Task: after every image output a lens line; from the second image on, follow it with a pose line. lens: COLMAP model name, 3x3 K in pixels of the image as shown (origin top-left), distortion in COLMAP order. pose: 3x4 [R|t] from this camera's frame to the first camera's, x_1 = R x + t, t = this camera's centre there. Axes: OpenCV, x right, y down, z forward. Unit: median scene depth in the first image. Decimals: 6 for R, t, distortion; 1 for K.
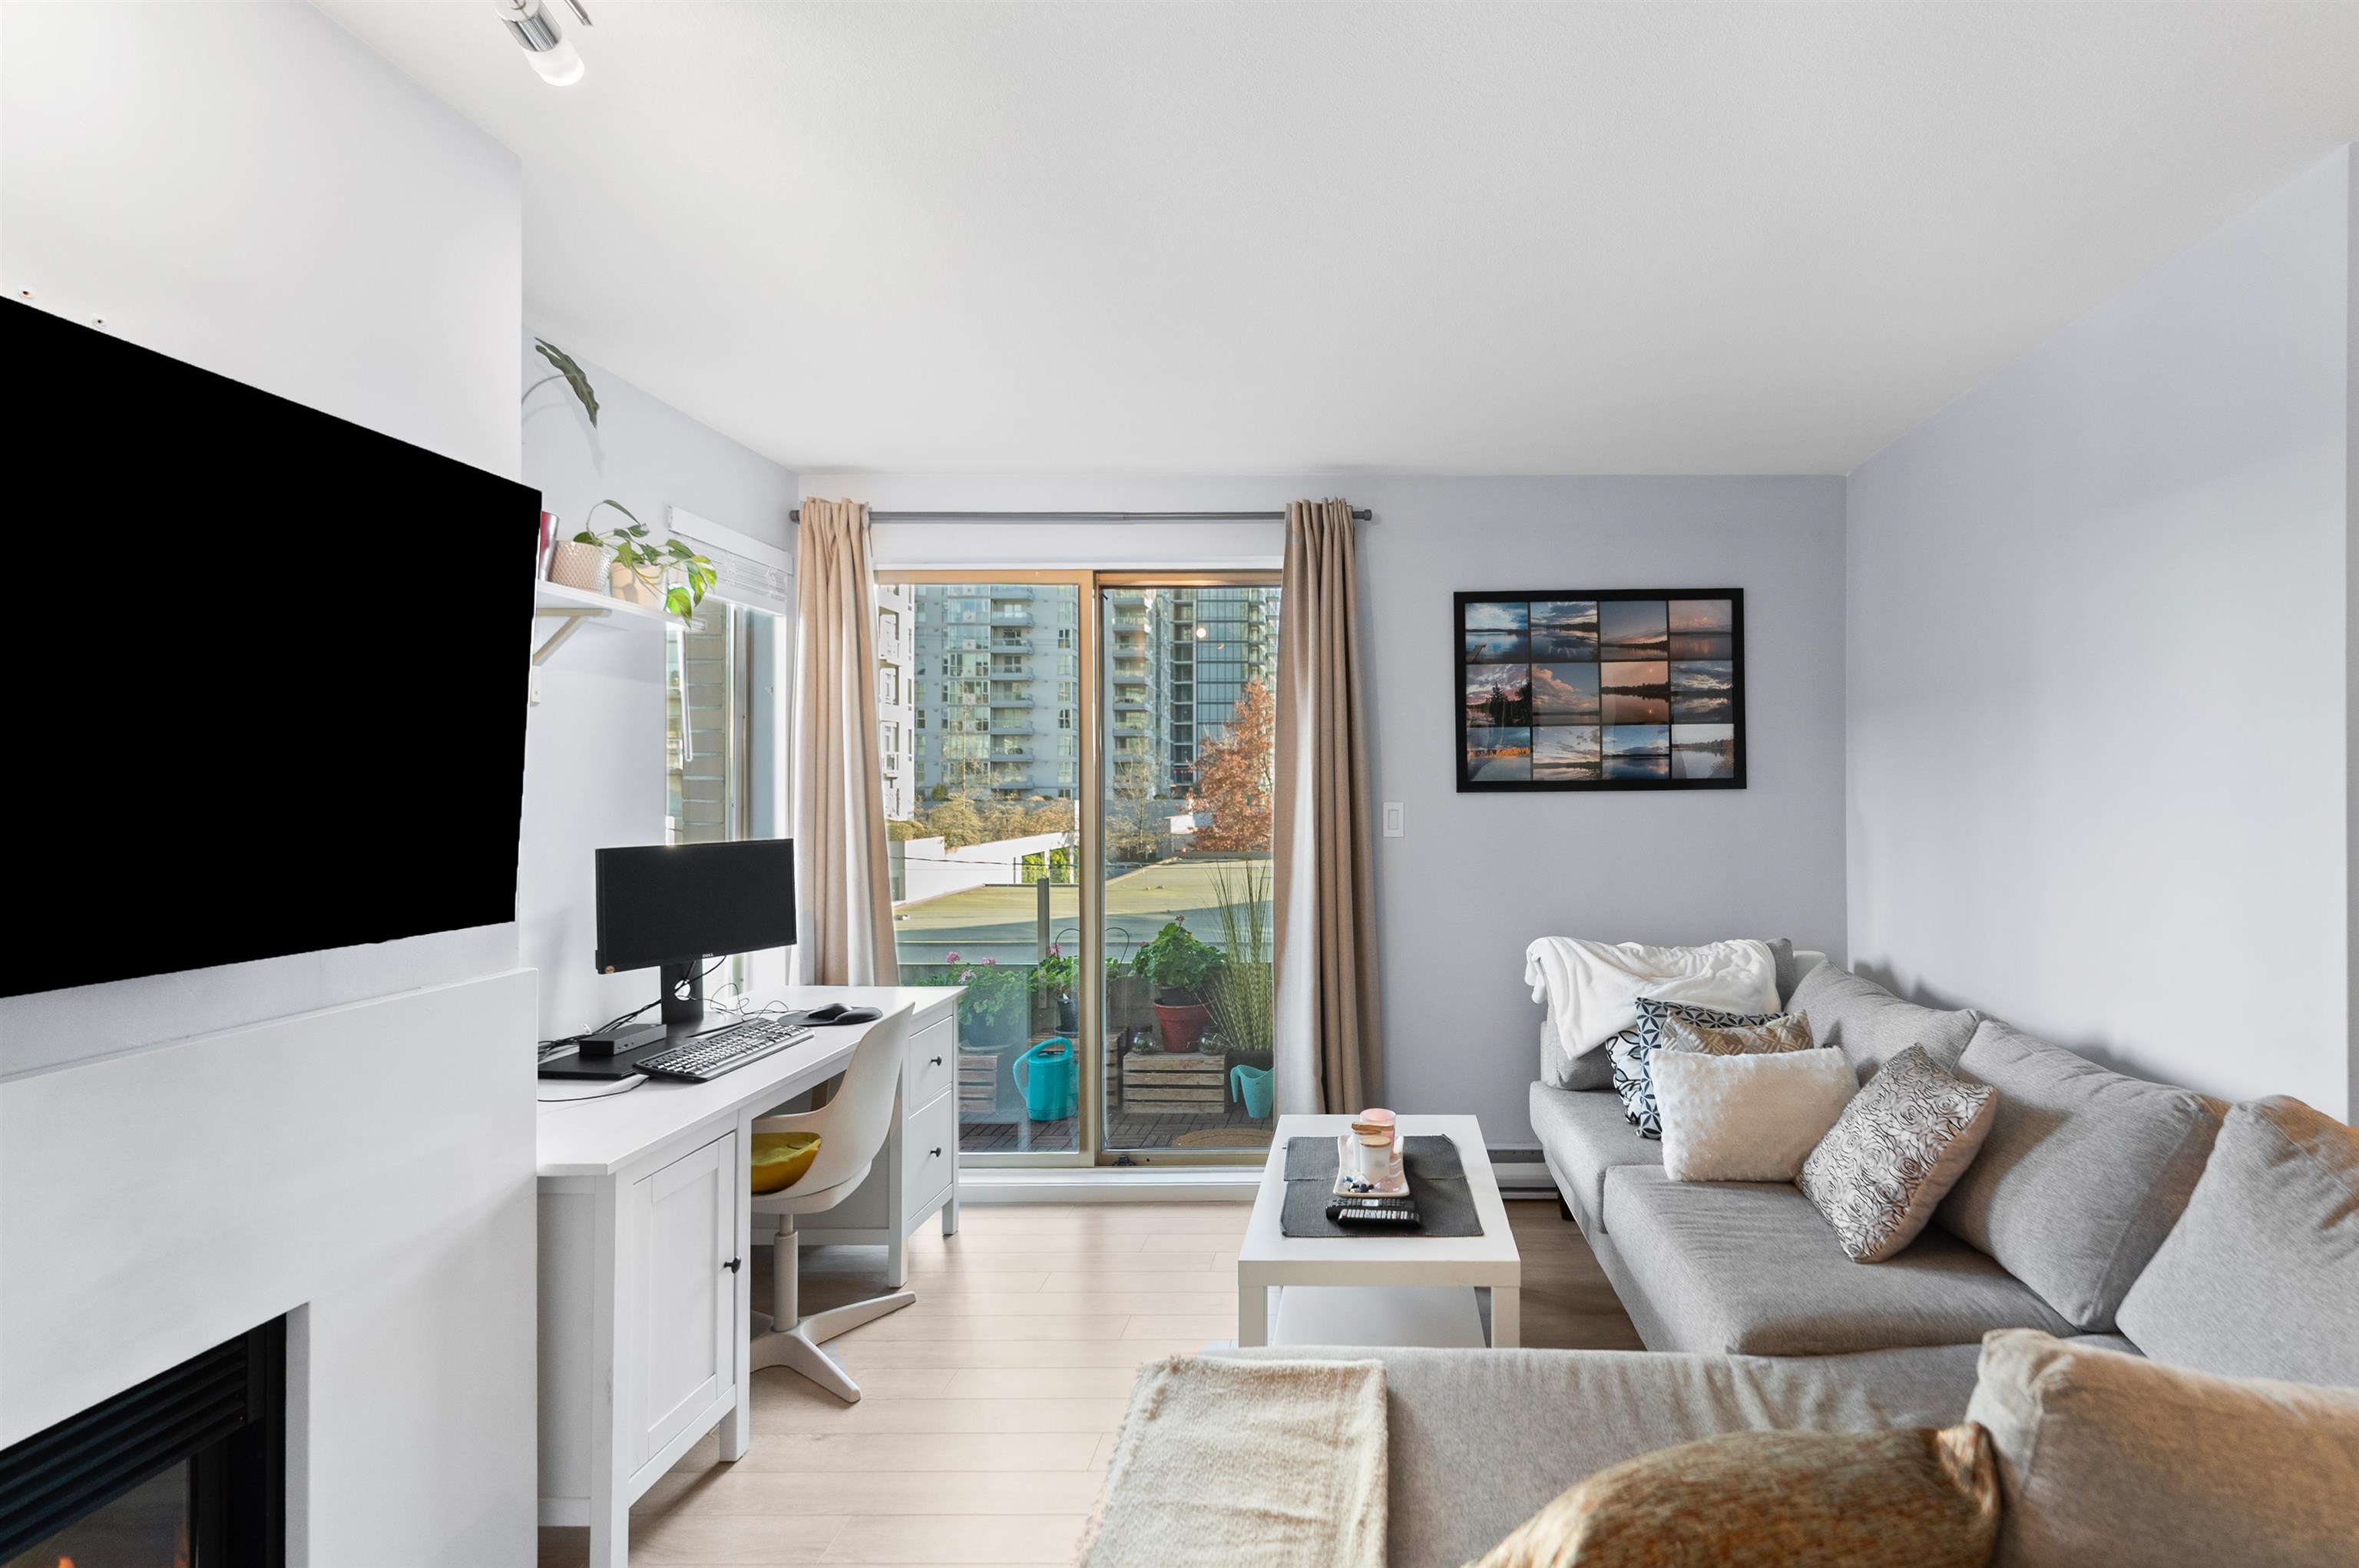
lens RADIAL K [[1035.7, 0, 1293.0], [0, 1035.7, 785.7], [0, 0, 1]] dist [-0.000276, 0.000347]
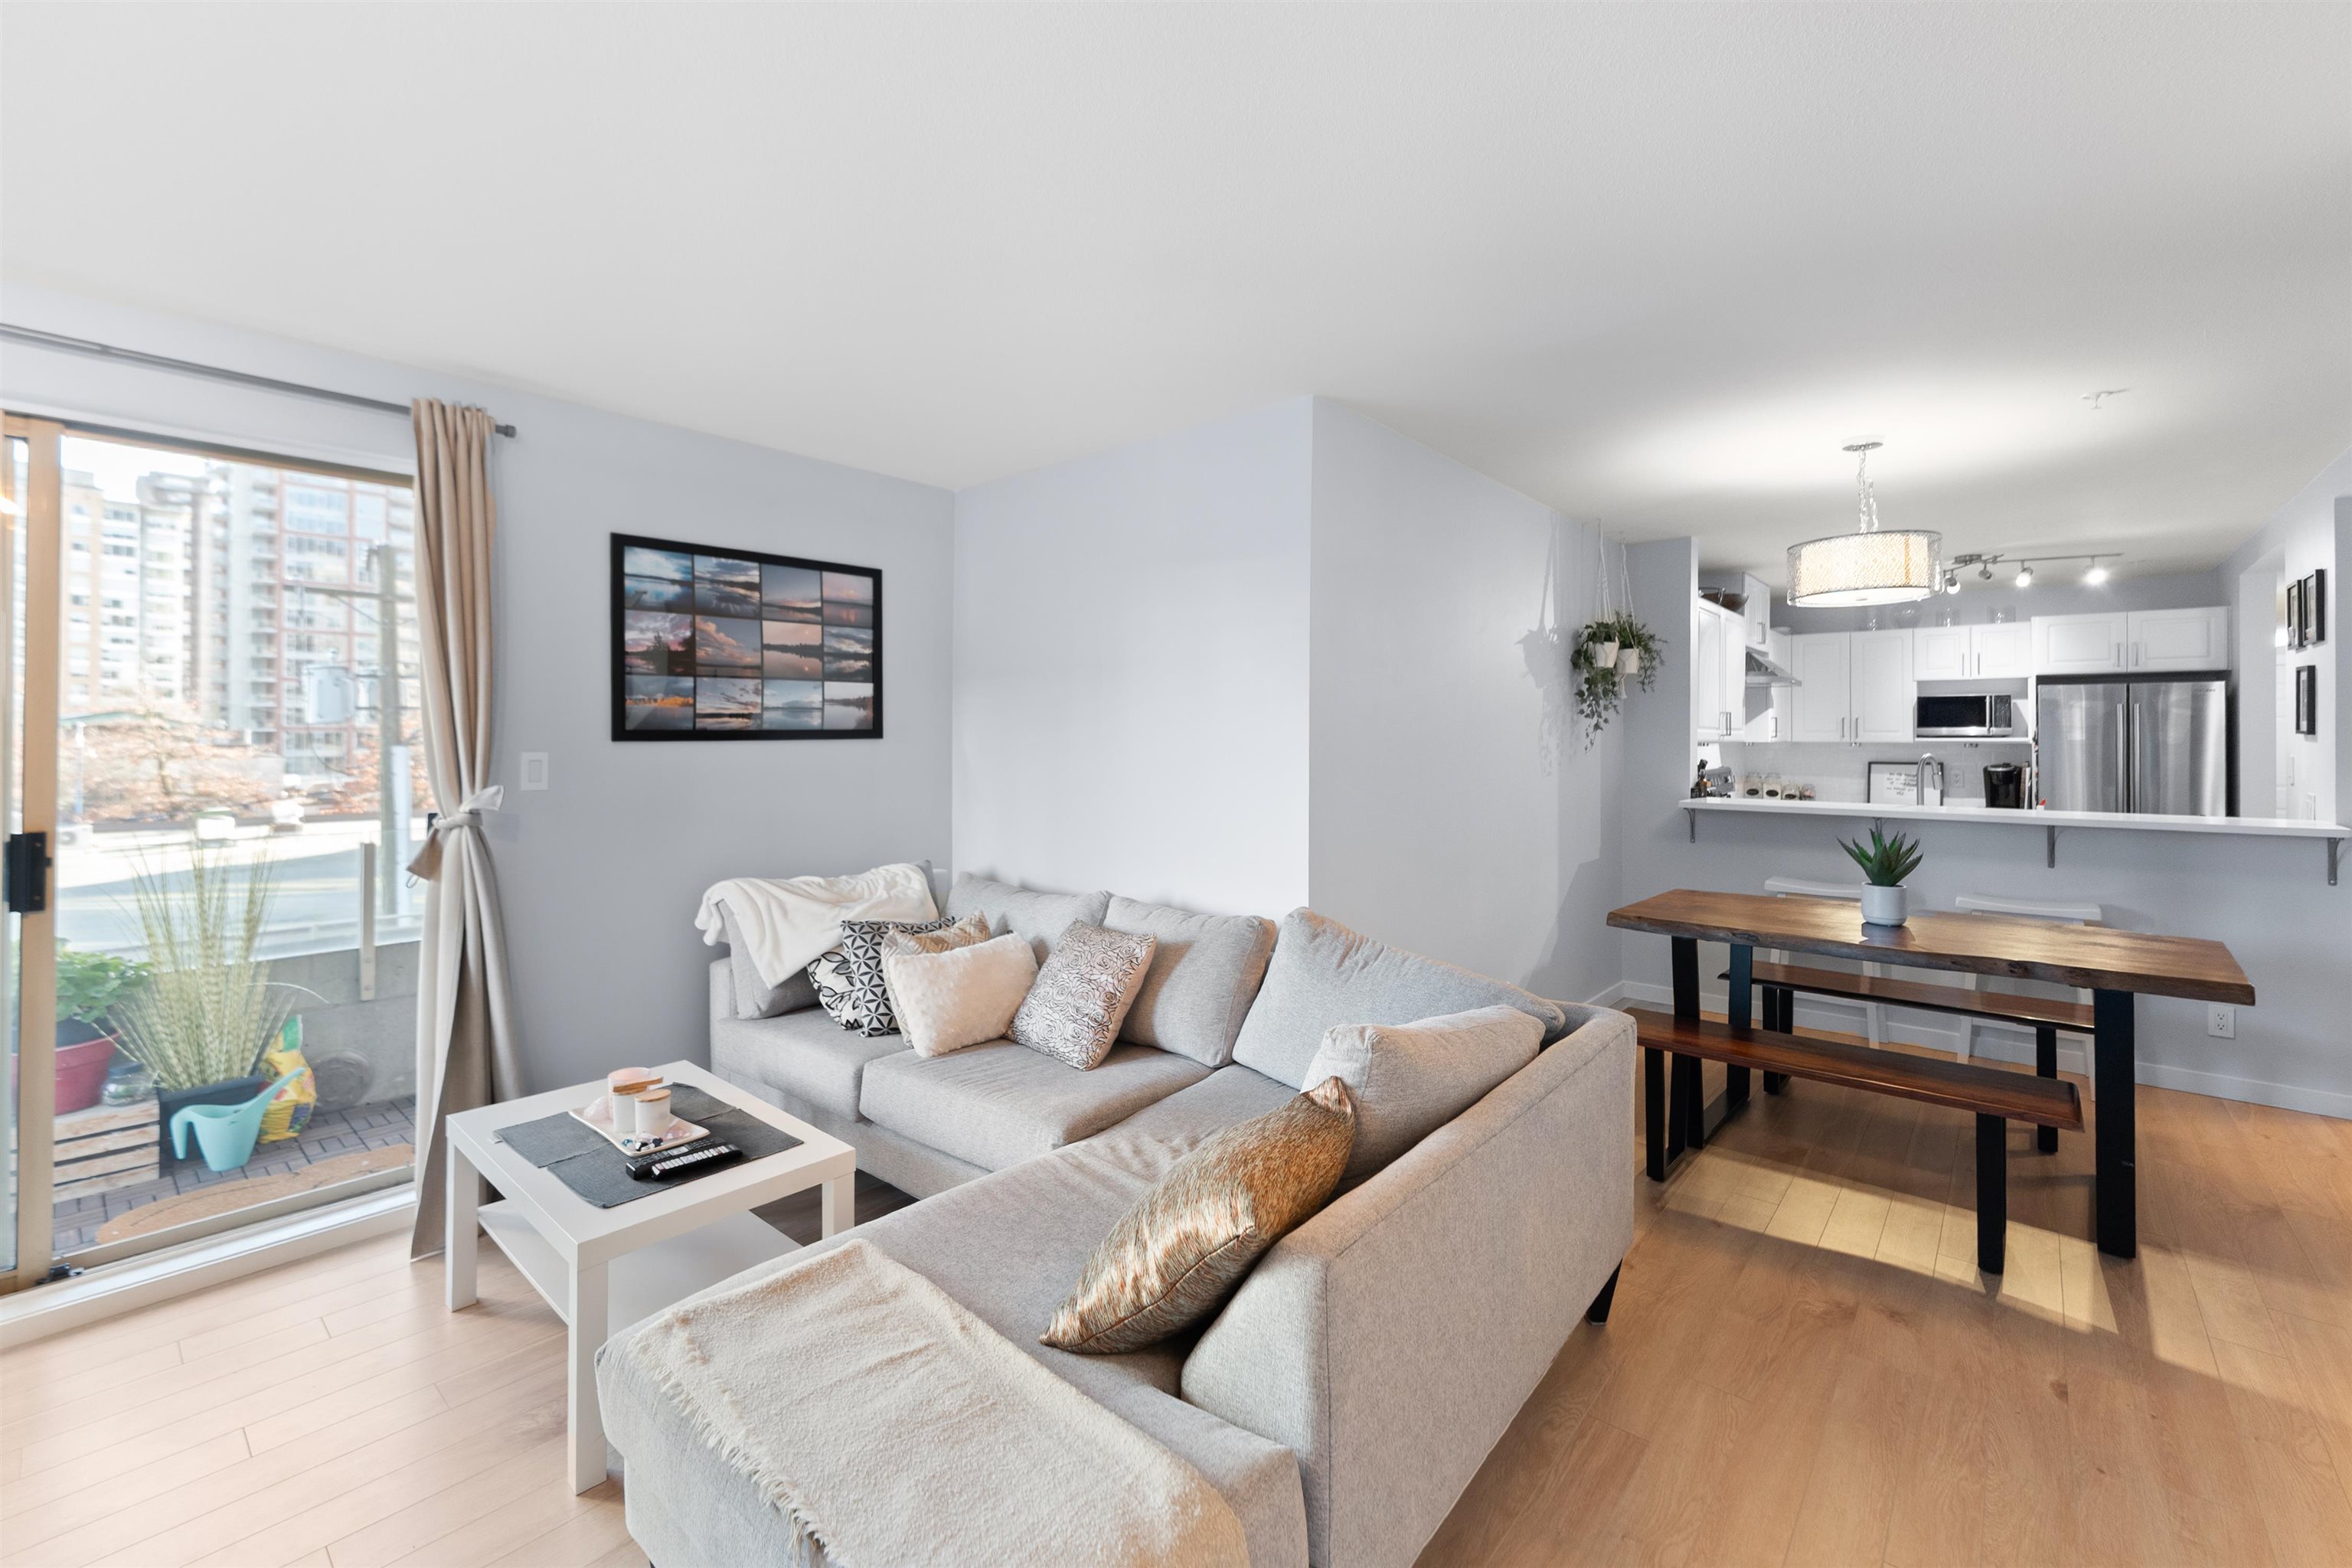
lens RADIAL K [[961.4, 0, 1187.7], [0, 961.4, 734.6], [0, 0, 1]] dist [0.001101, -0.000003]
pose [[0.659077, 0.007040, 0.752042, -0.162019], [-0.006561, 0.999972, -0.003611, 0.000137], [-0.752047, -0.002554, 0.659105, 0.009395]]
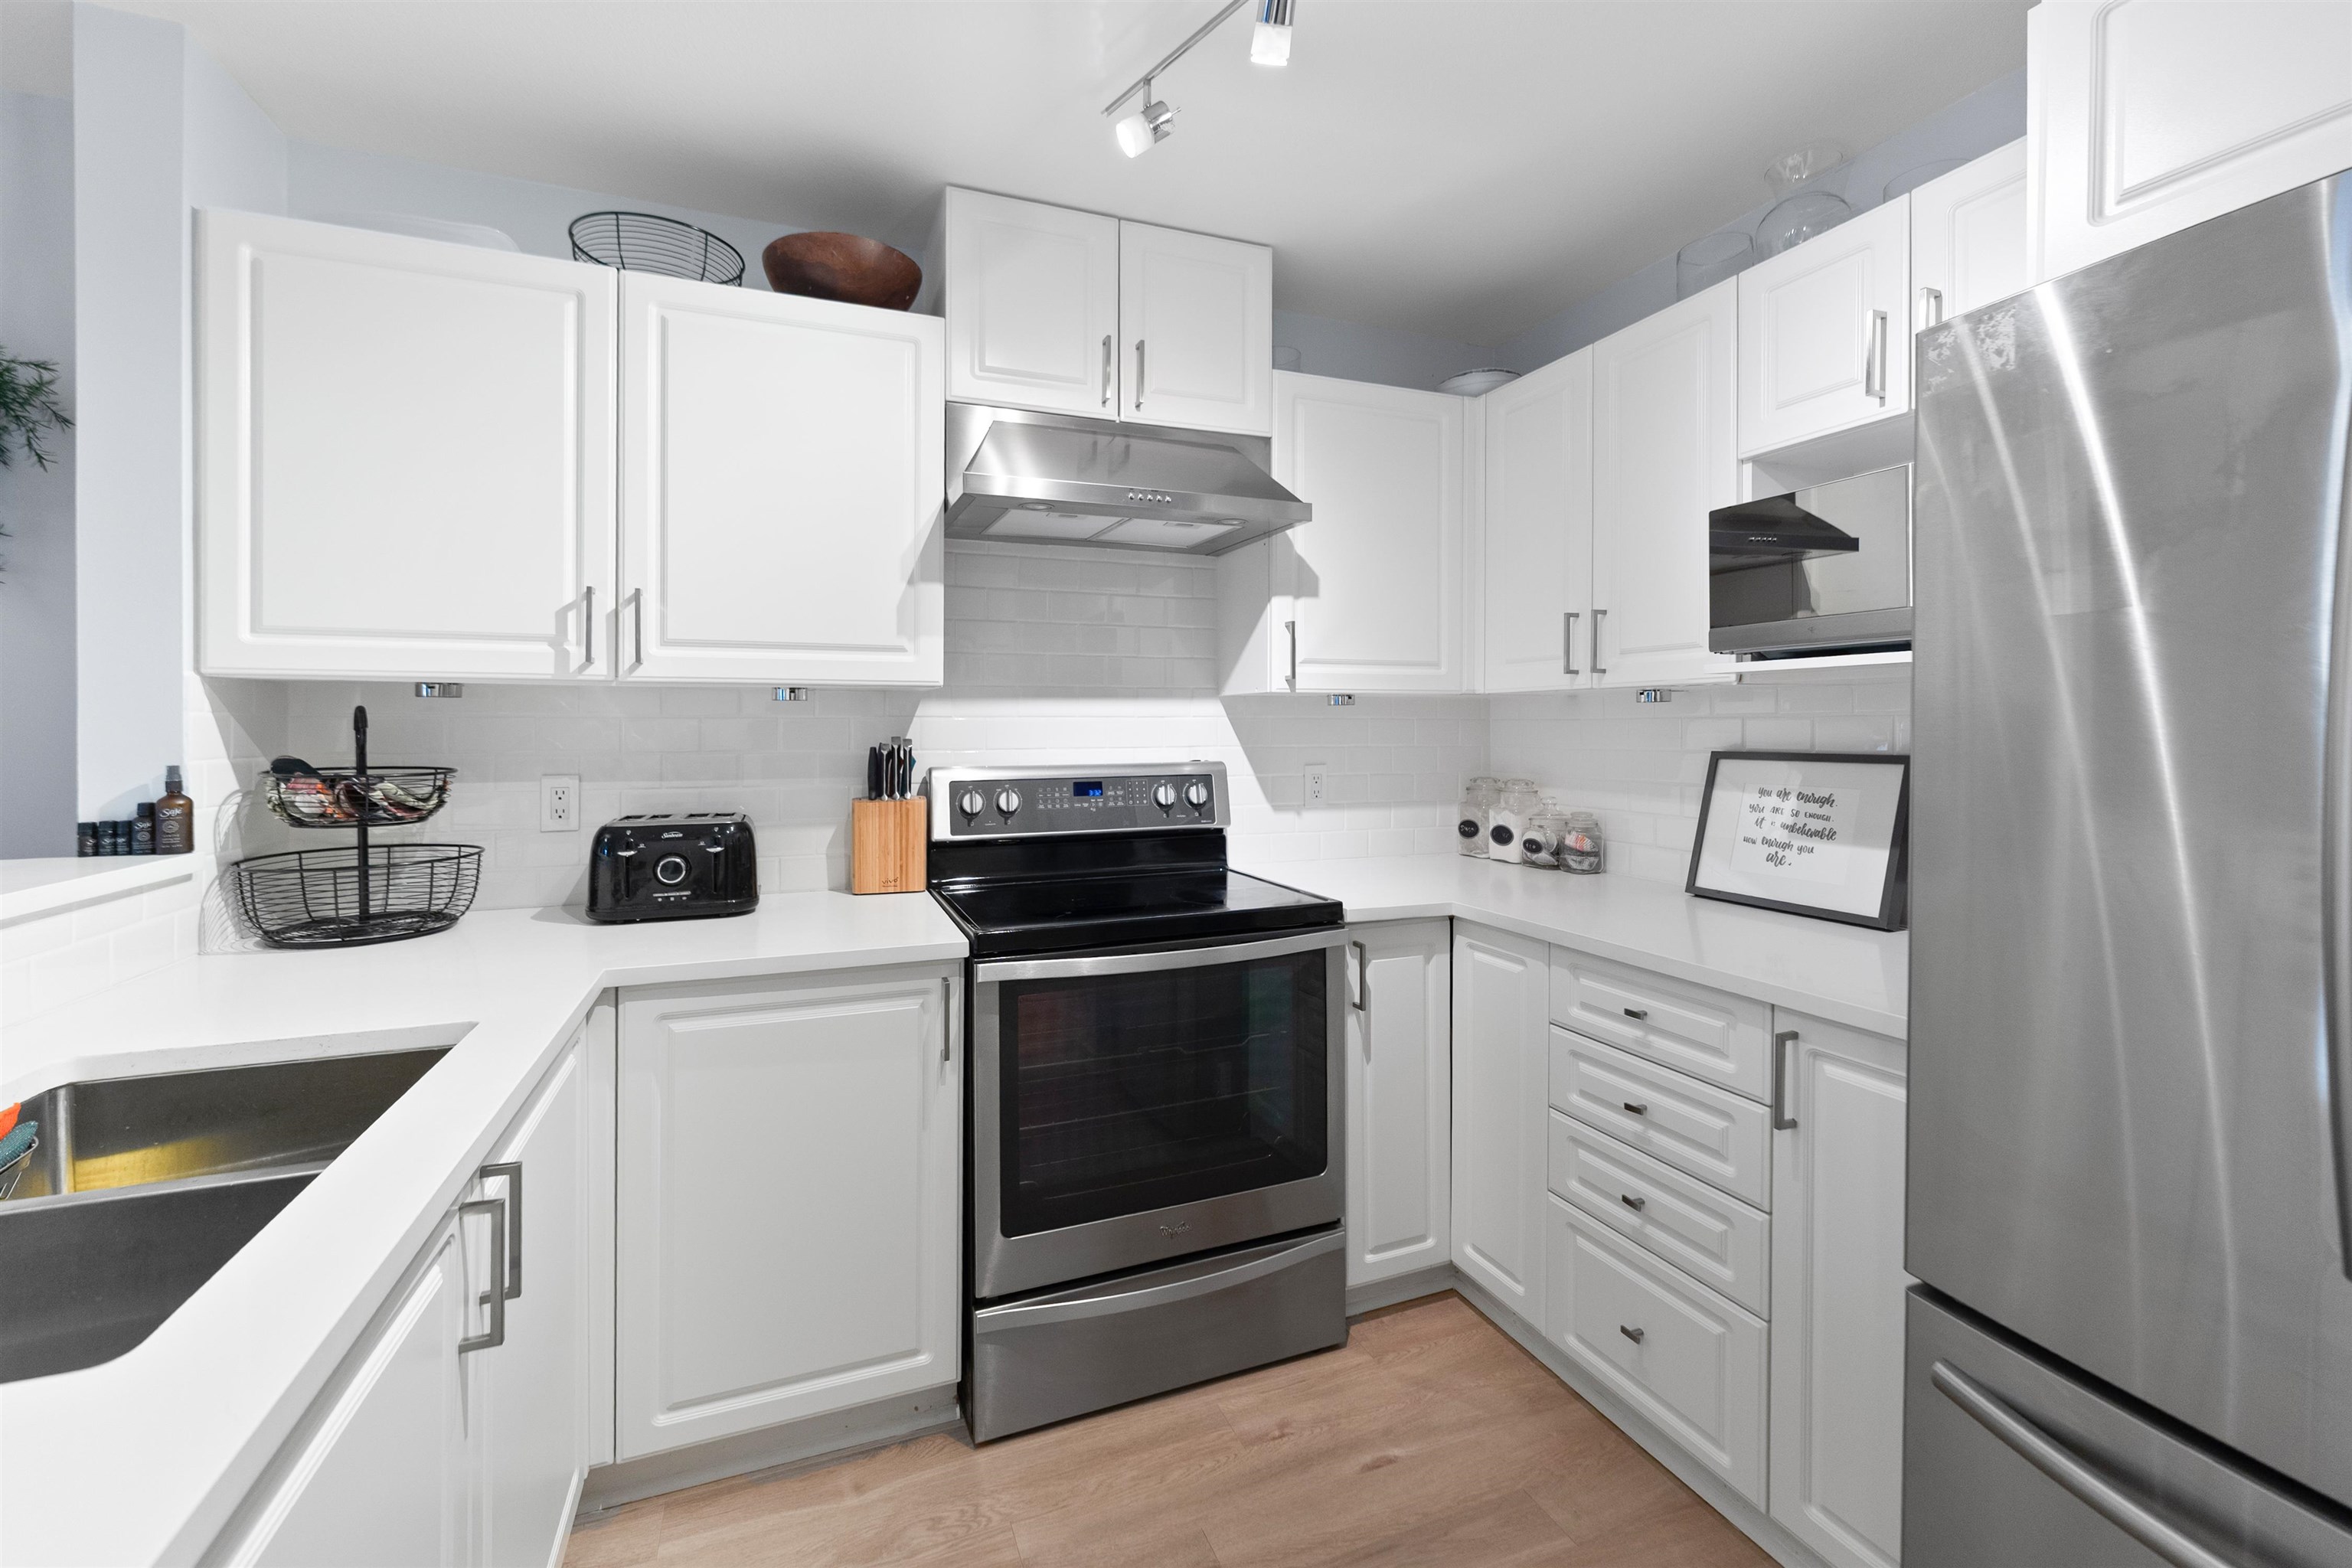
lens RADIAL K [[967.9, 0, 1154.9], [0, 967.9, 732.5], [0, 0, 1]] dist [-0.000044, 0.000149]
pose [[0.934077, 0.000191, 0.357071, 1.720377], [-0.003028, 0.999968, 0.007386, 0.023851], [-0.357058, -0.007980, 0.934048, -0.198528]]
